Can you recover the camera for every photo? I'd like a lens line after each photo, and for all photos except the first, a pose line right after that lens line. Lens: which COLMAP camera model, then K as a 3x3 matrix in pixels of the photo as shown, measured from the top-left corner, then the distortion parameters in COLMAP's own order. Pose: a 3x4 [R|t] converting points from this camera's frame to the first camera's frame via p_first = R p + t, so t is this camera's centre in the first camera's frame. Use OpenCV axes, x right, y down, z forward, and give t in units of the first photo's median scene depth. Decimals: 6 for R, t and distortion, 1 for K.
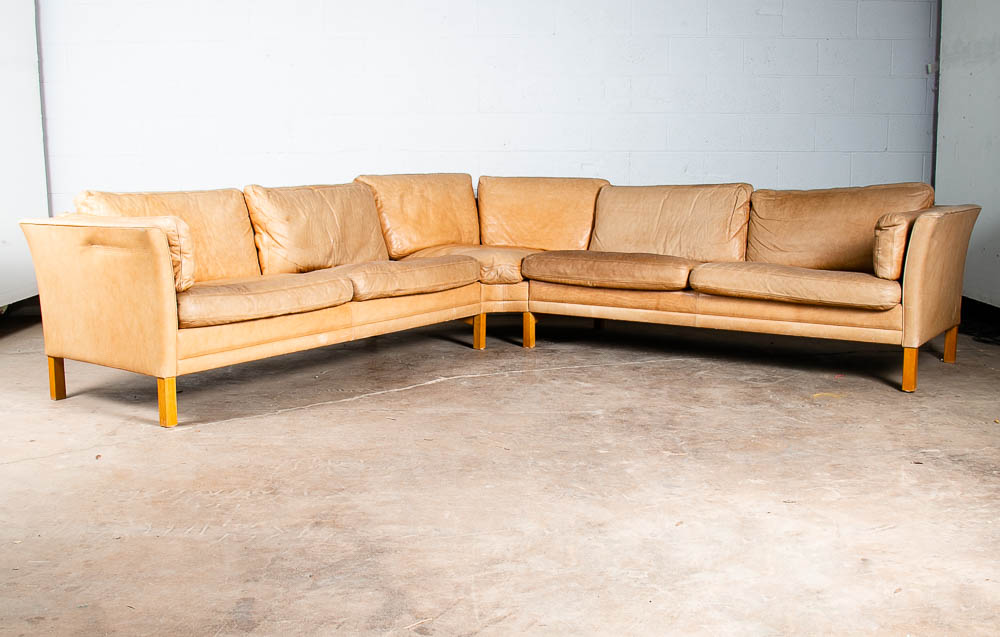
lens RADIAL K [[1026.5, 0, 488.2], [0, 1026.5, 370.4], [0, 0, 1]] dist [-0.120019, 0.035851]
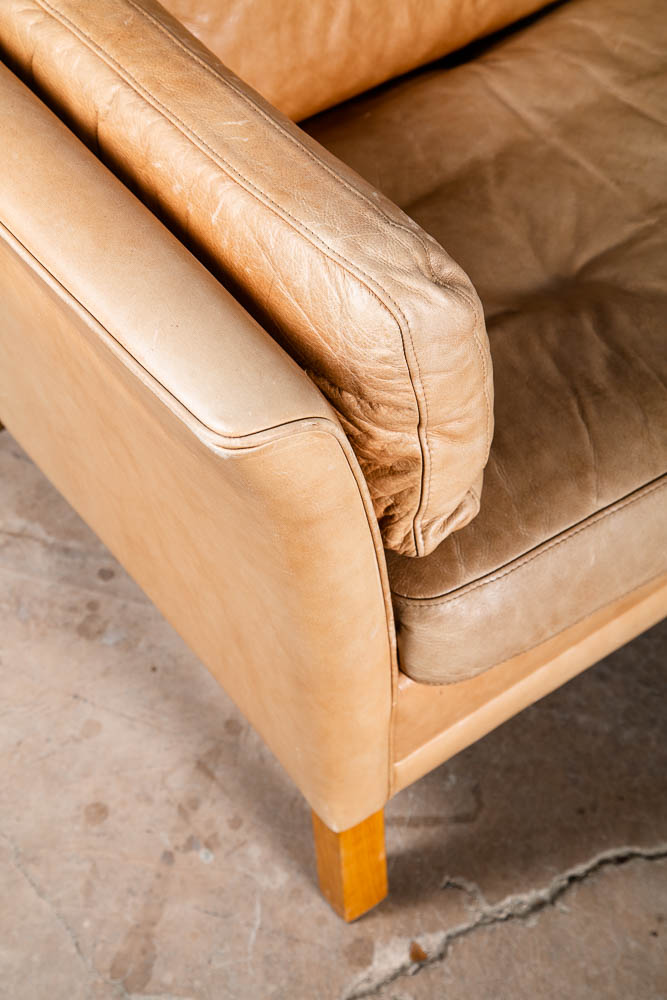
lens RADIAL K [[1803.7, 0, 333.5], [0, 1803.7, 500.0], [0, 0, 1]] dist [0.135977, 0.096476]
pose [[0.944222, 0.219258, -0.245706, -0.201137], [-0.003251, 0.752292, 0.658822, -0.284177], [0.329294, -0.621275, 0.711043, 0.644513]]
